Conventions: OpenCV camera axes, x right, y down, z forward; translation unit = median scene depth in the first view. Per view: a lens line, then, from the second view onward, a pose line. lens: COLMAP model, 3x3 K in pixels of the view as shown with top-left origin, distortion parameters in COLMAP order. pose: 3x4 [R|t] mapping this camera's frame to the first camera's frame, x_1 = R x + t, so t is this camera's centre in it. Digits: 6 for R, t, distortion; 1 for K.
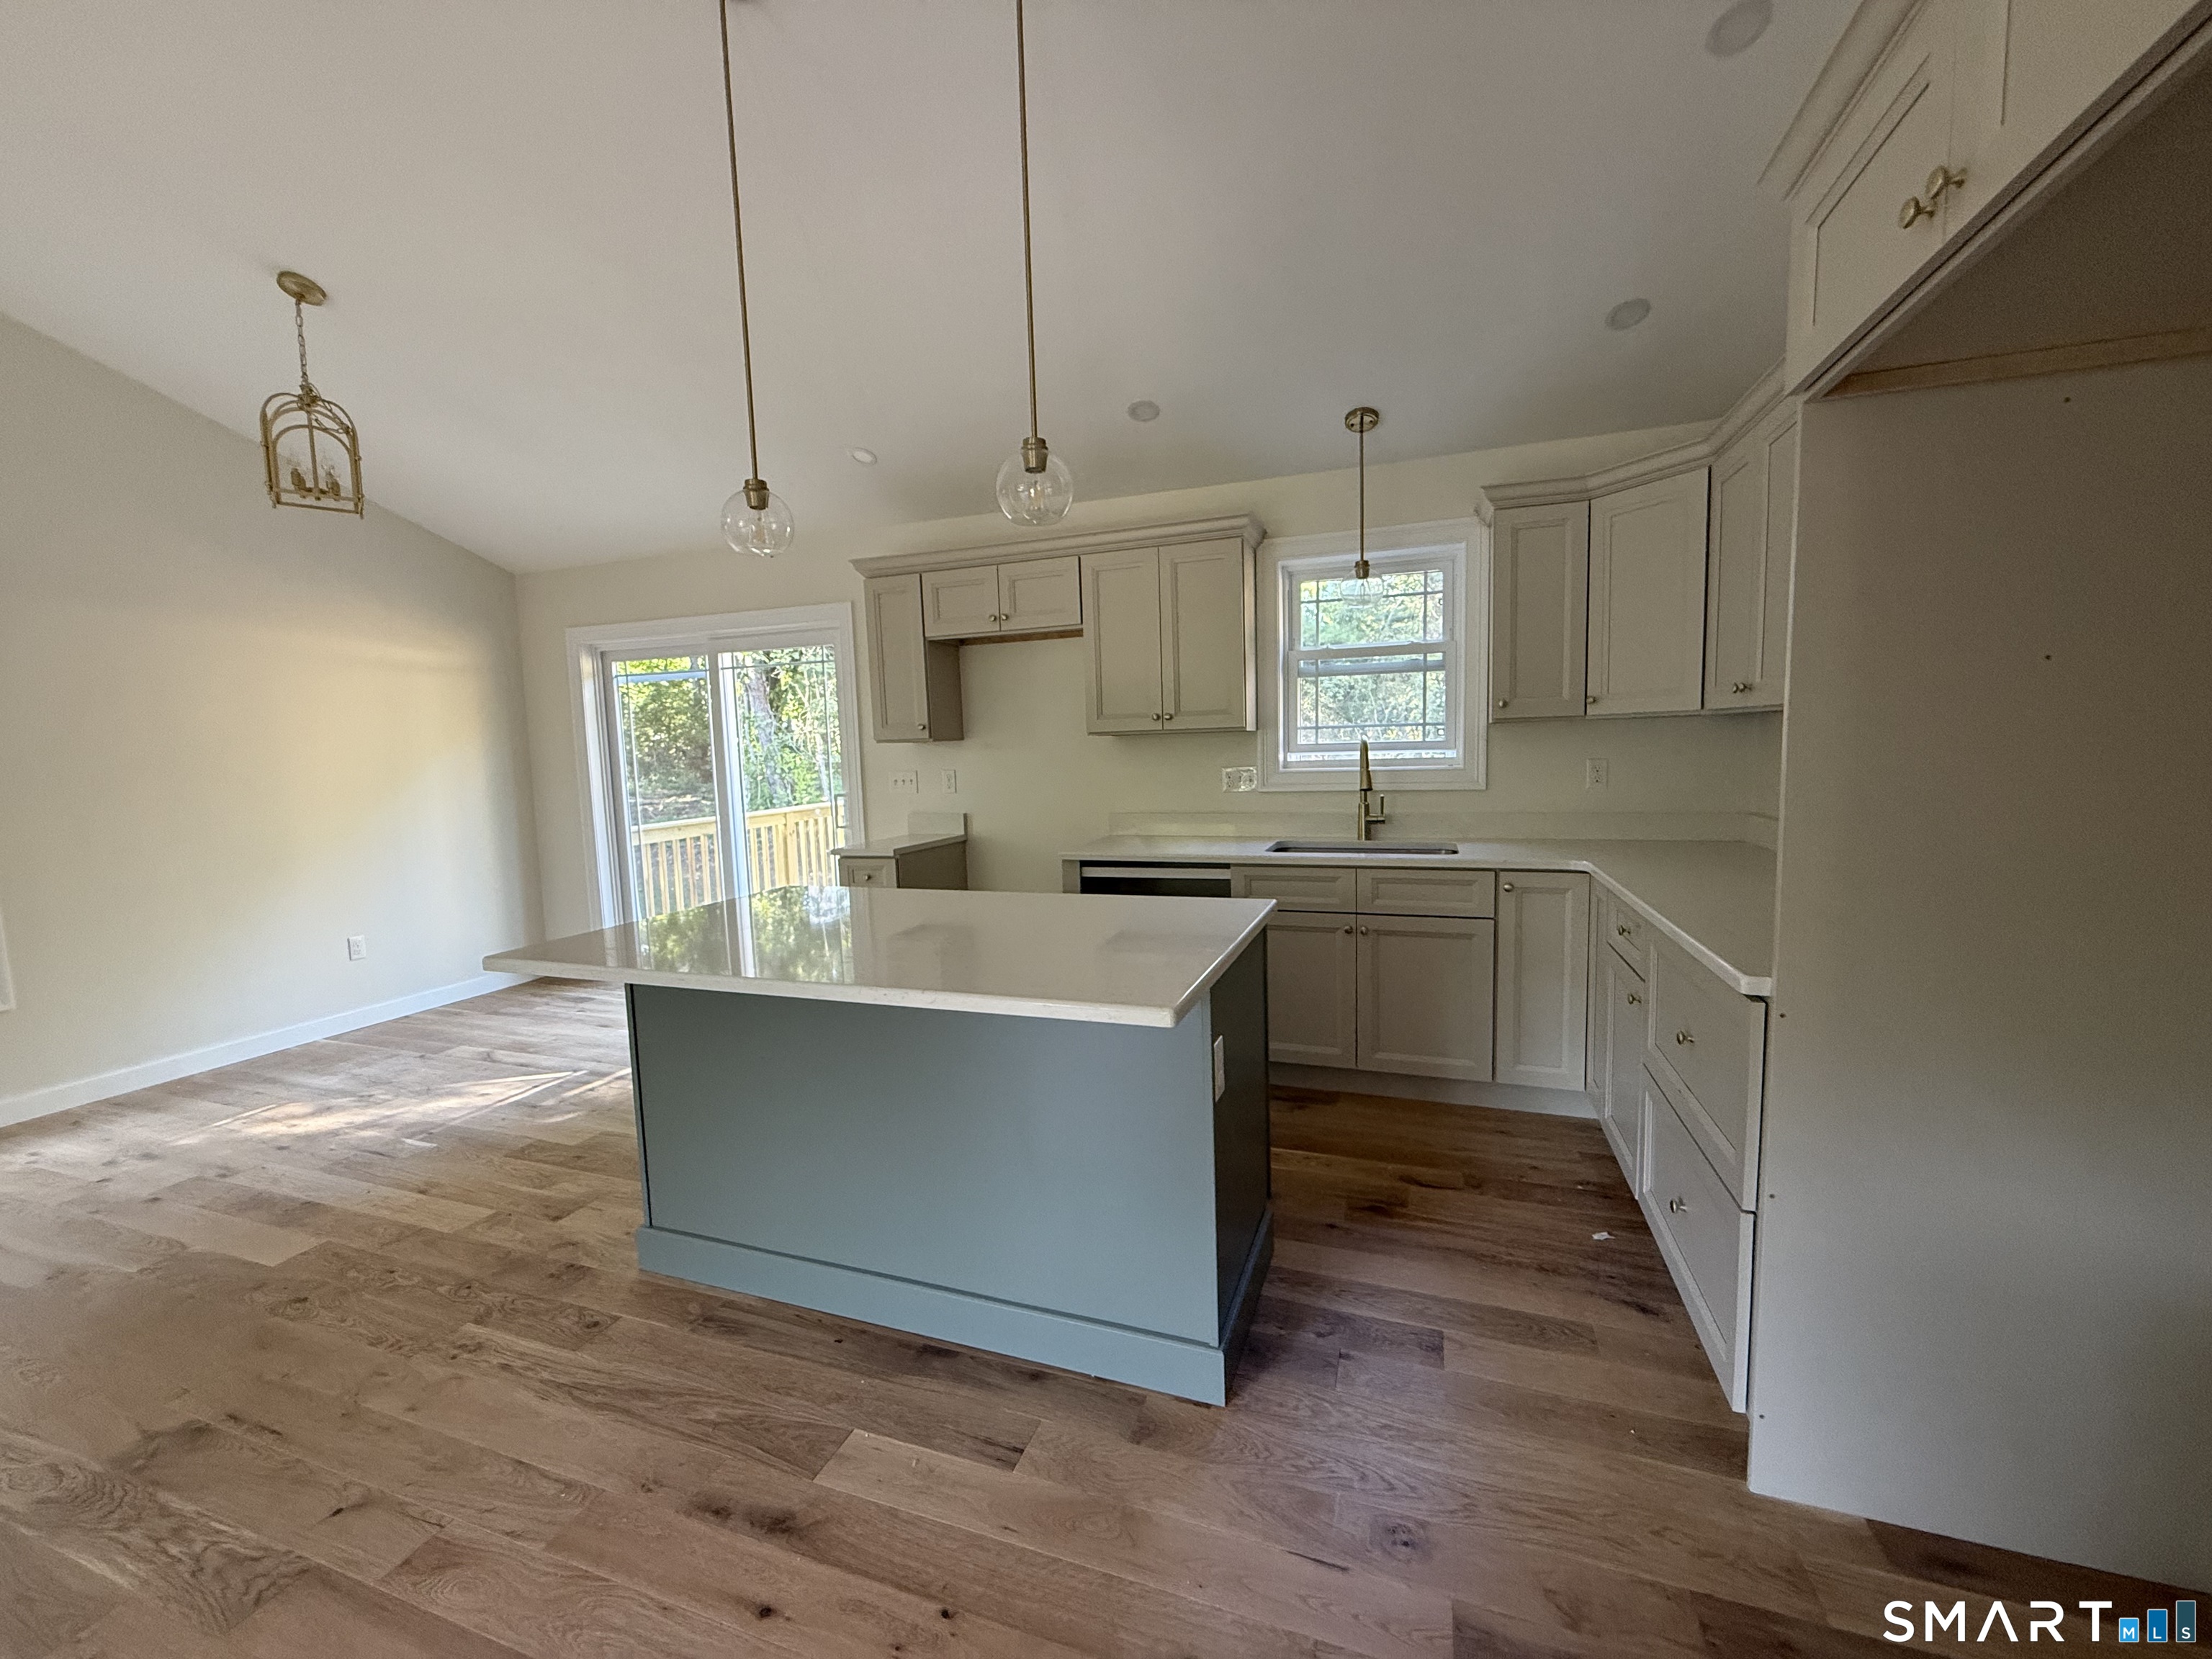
lens RADIAL K [[881.5, 0, 1102.3], [0, 881.5, 830.8], [0, 0, 1]] dist [0.000834, -0.000291]
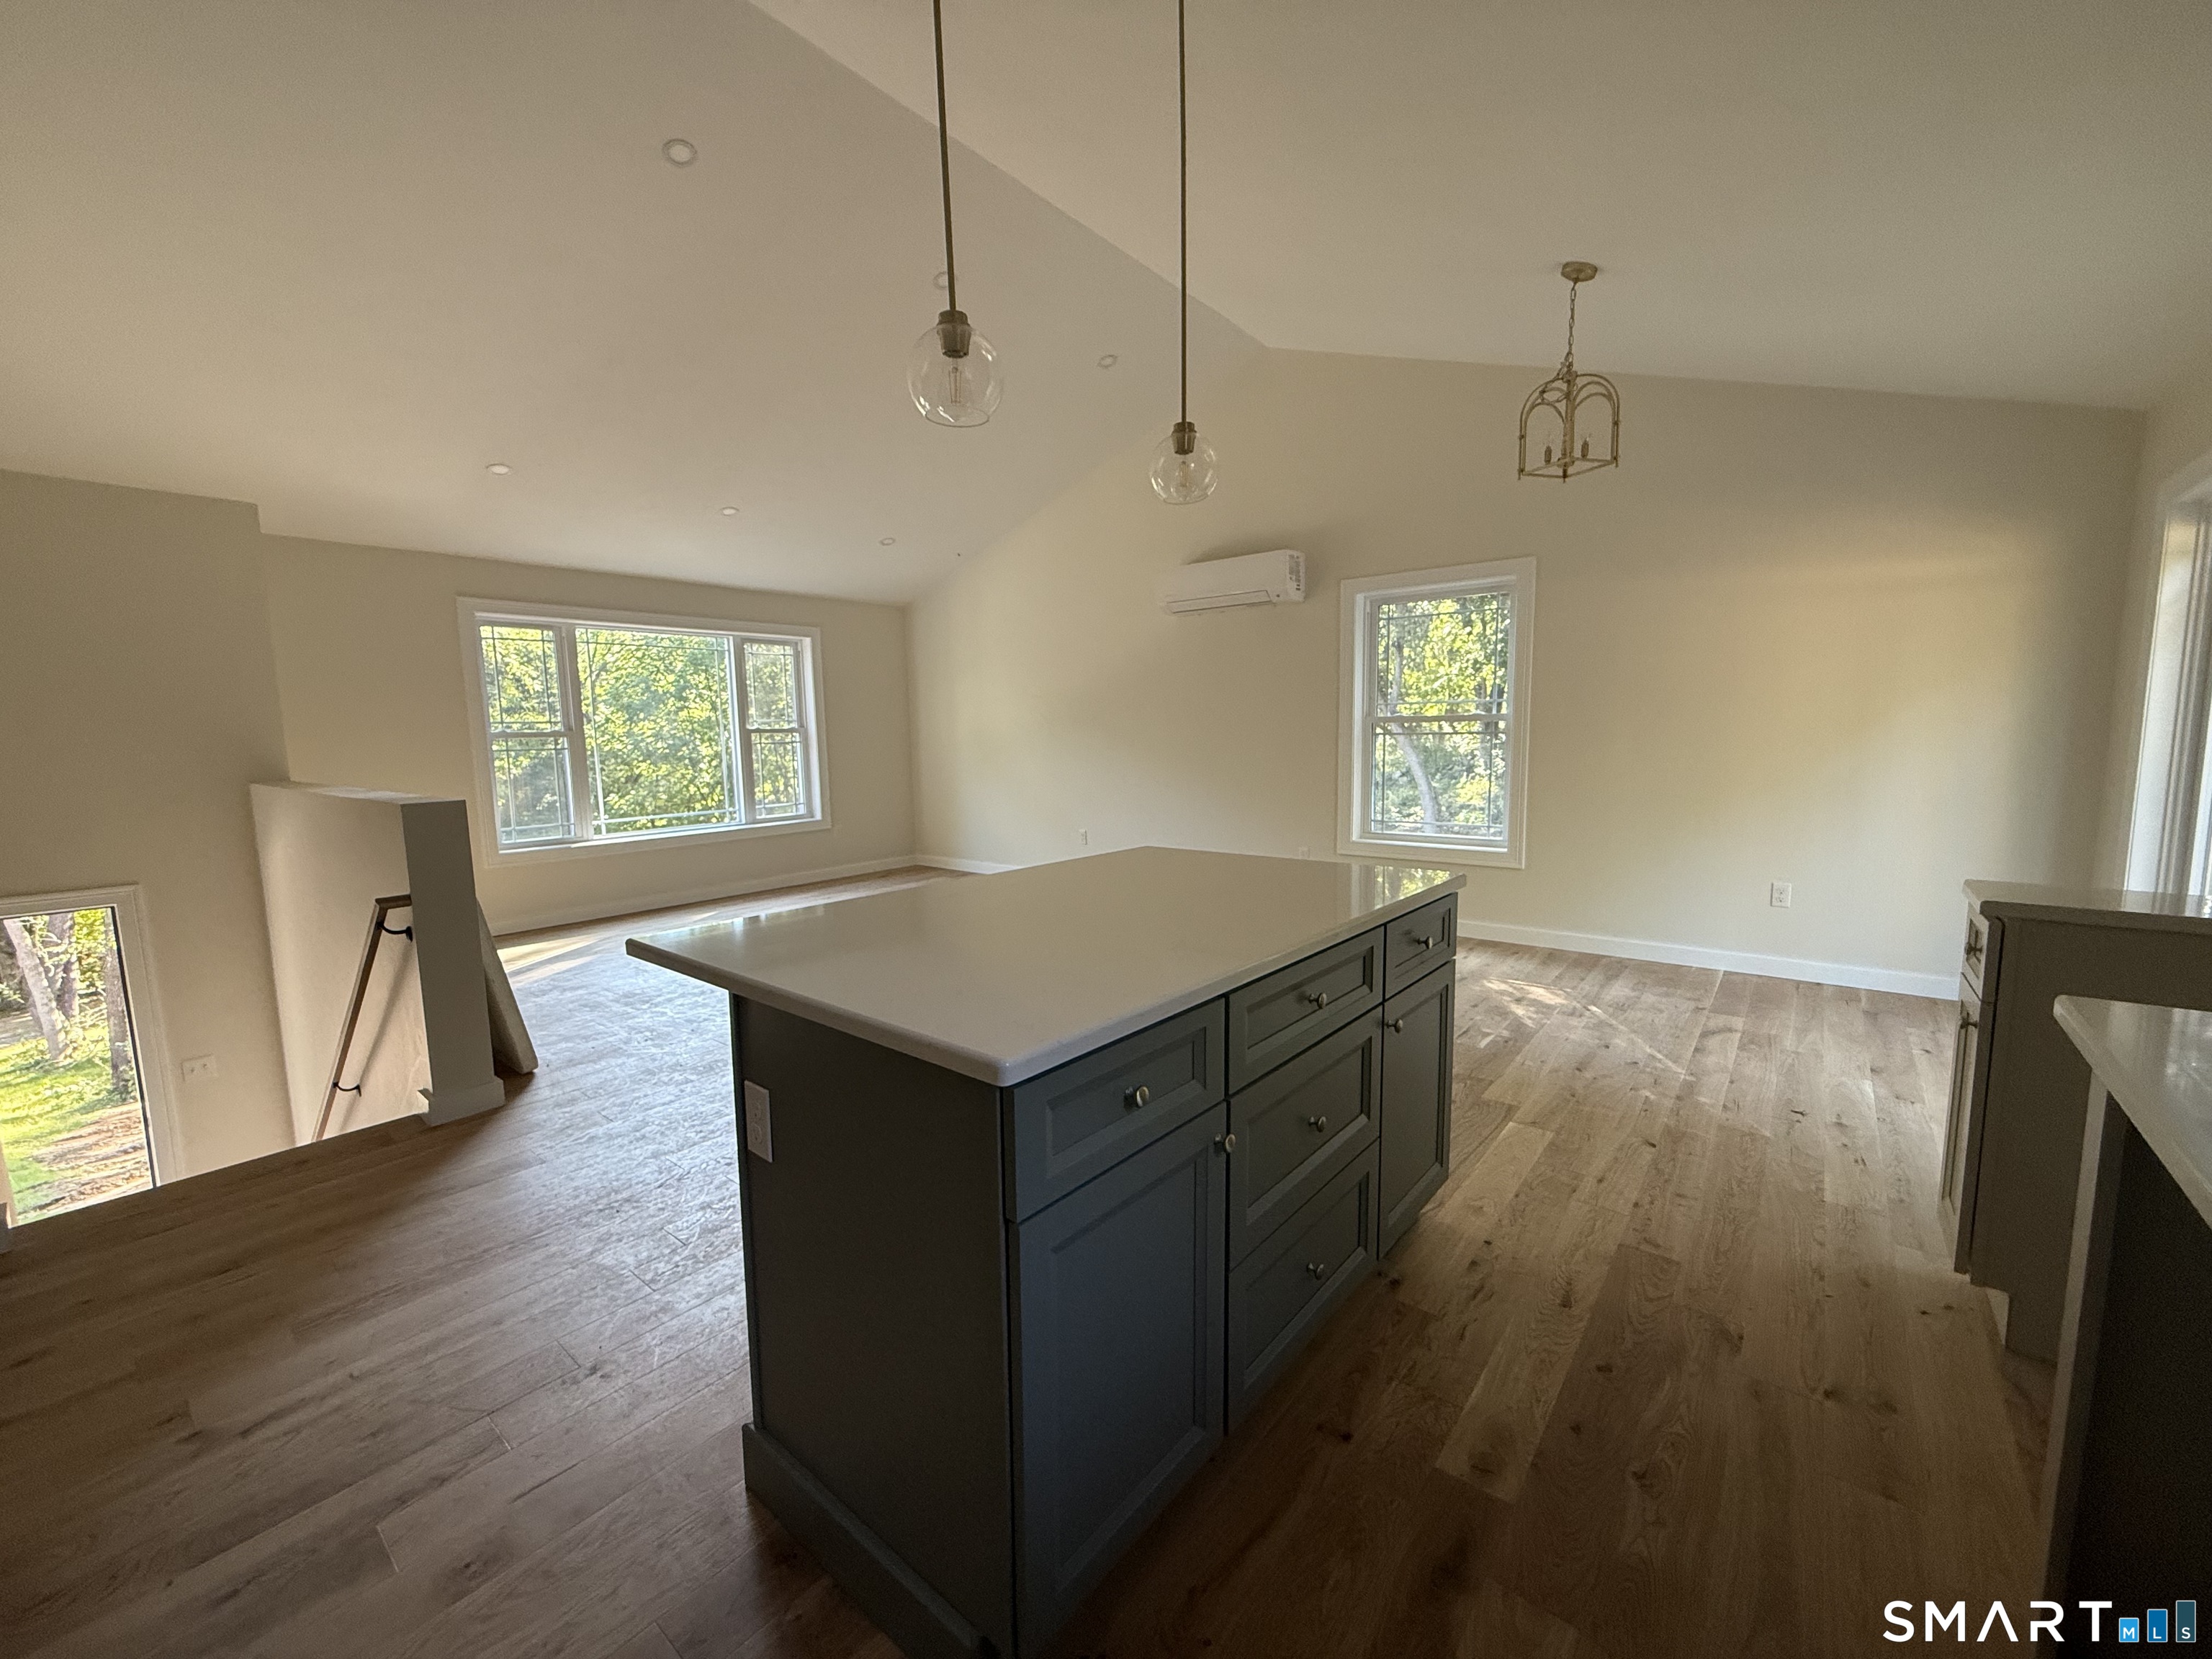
lens RADIAL K [[881.5, 0, 1104.6], [0, 881.5, 832.9], [0, 0, 1]] dist [0.000834, -0.000291]
pose [[-0.329469, 0.145301, -0.932919, 0.408684], [-0.064391, 0.982329, 0.175737, -0.079253], [0.941968, 0.117972, -0.314291, 0.851222]]
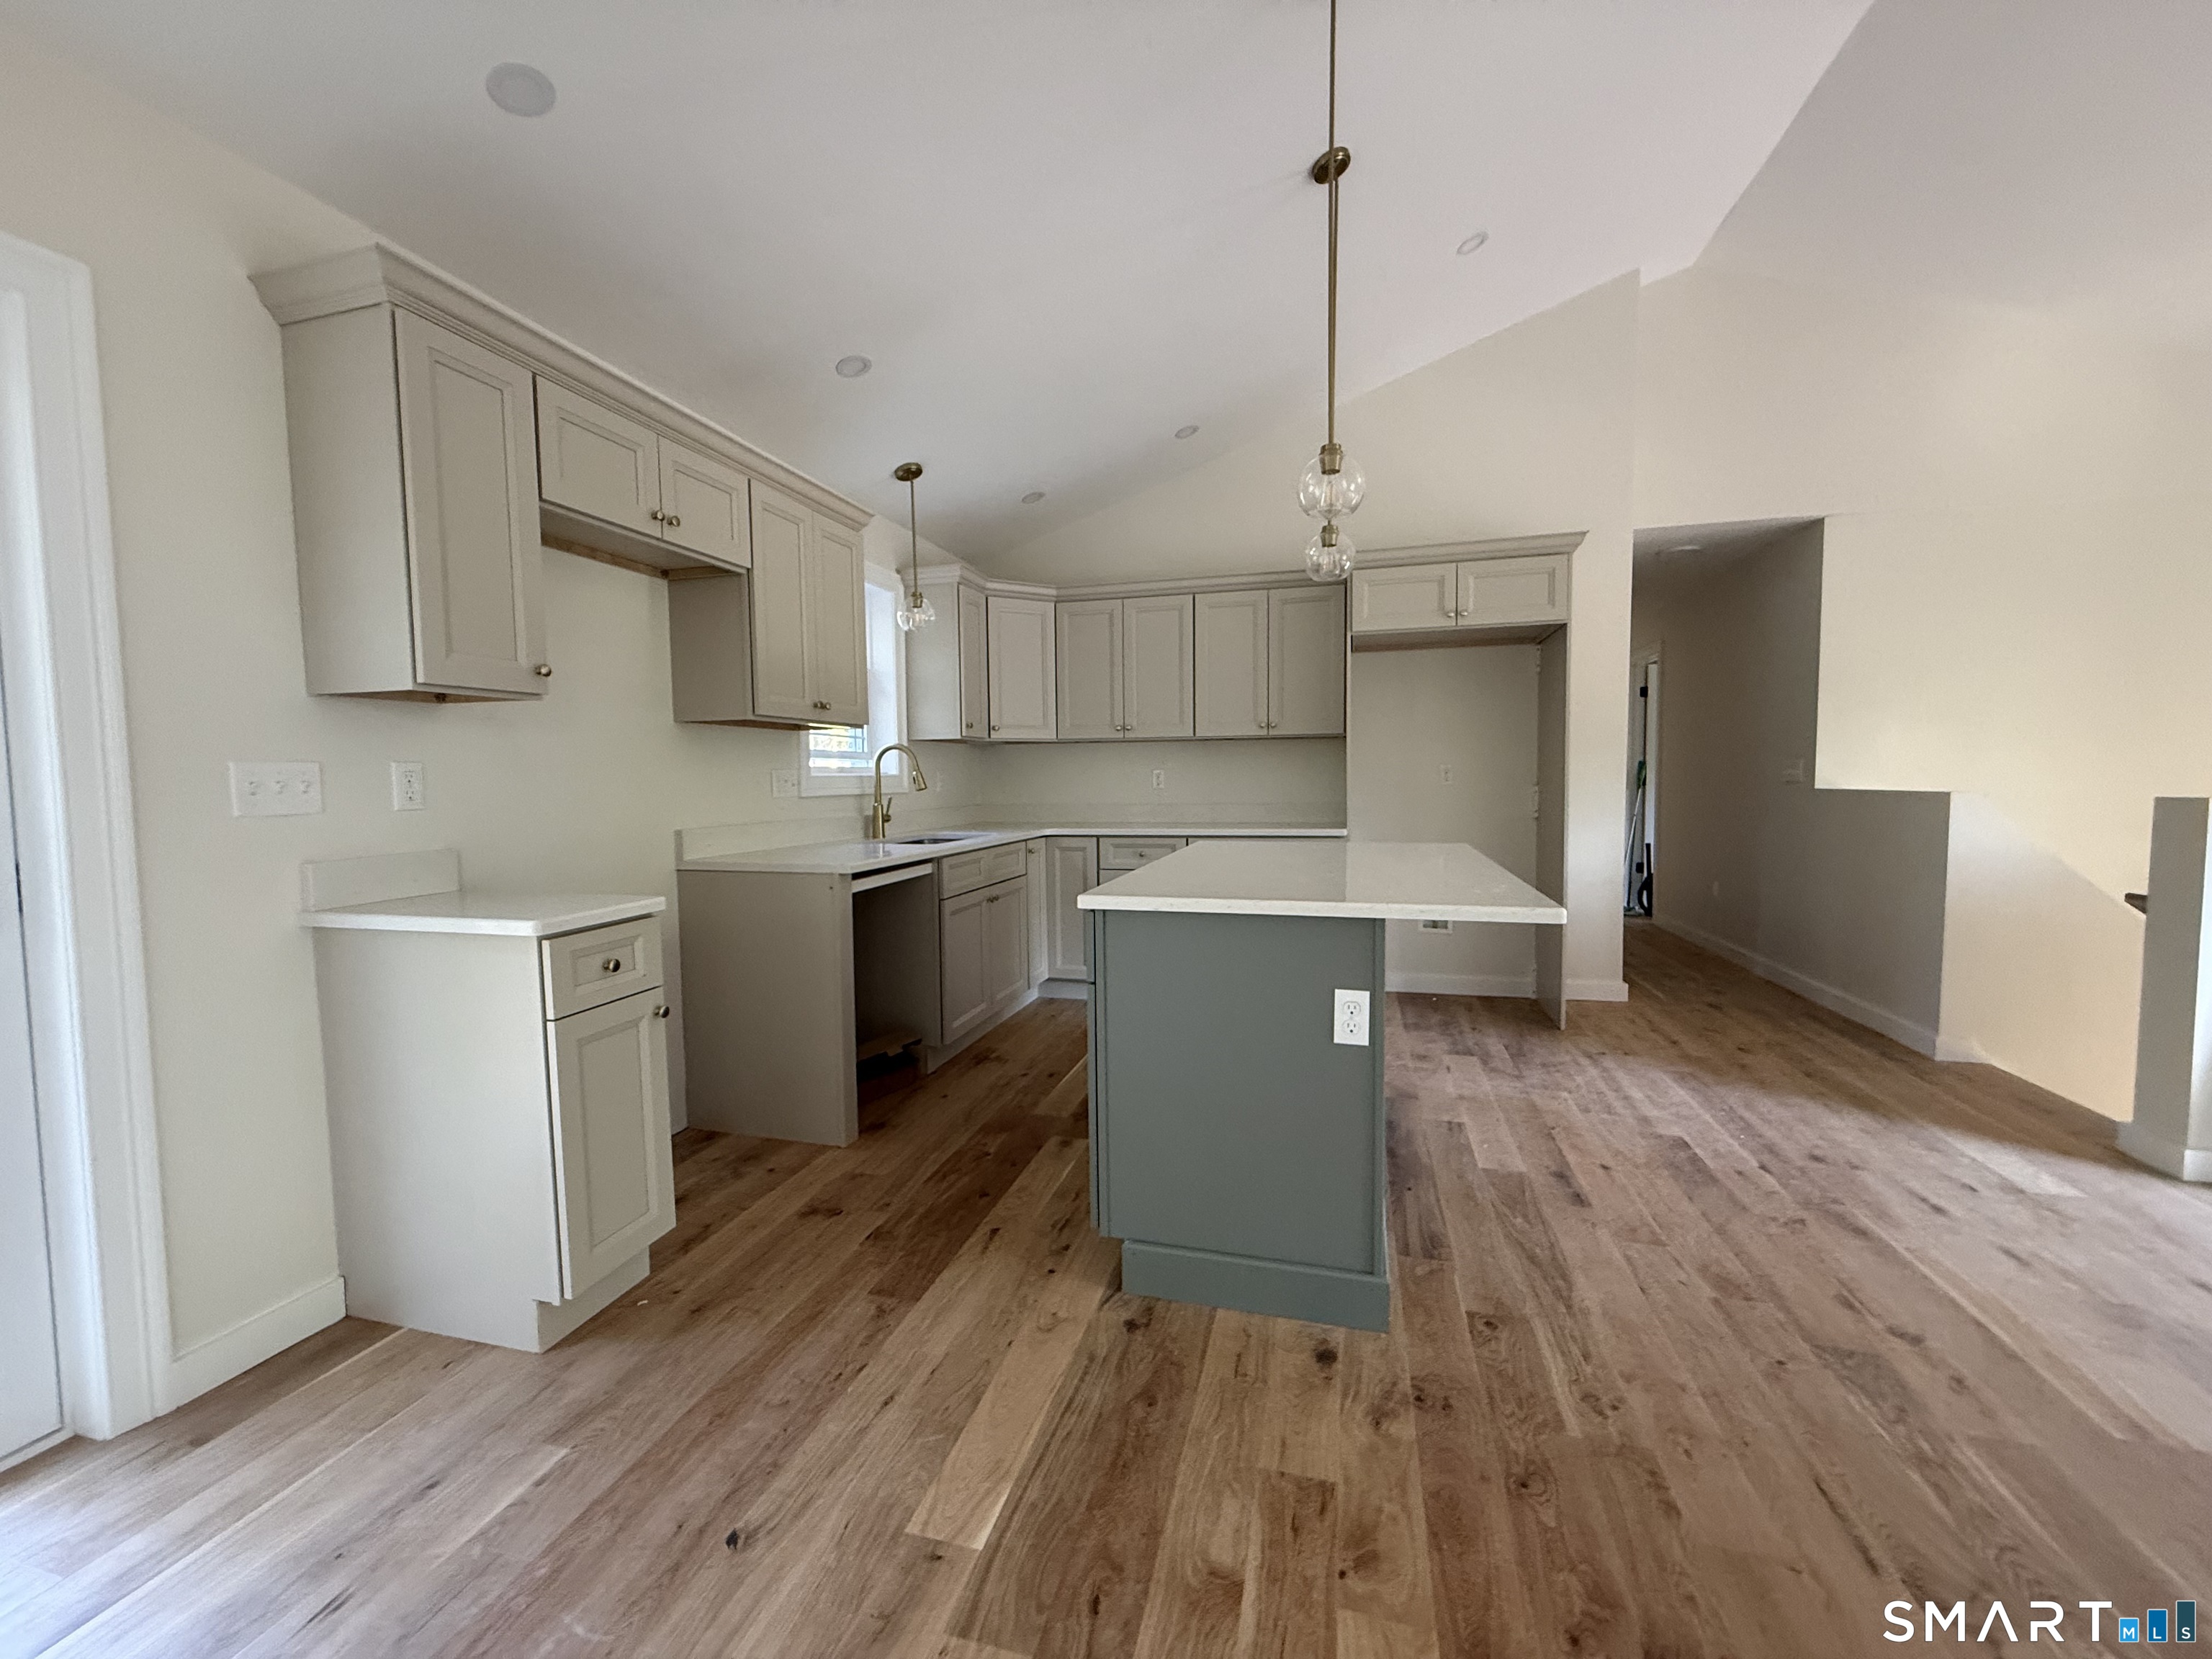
lens RADIAL K [[881.5, 0, 1103.5], [0, 881.5, 829.4], [0, 0, 1]] dist [0.000834, -0.000291]
pose [[-0.077305, -0.028201, 0.996609, -0.946421], [0.110399, 0.993211, 0.036668, -0.011268], [-0.990876, 0.112860, -0.073667, 0.928458]]
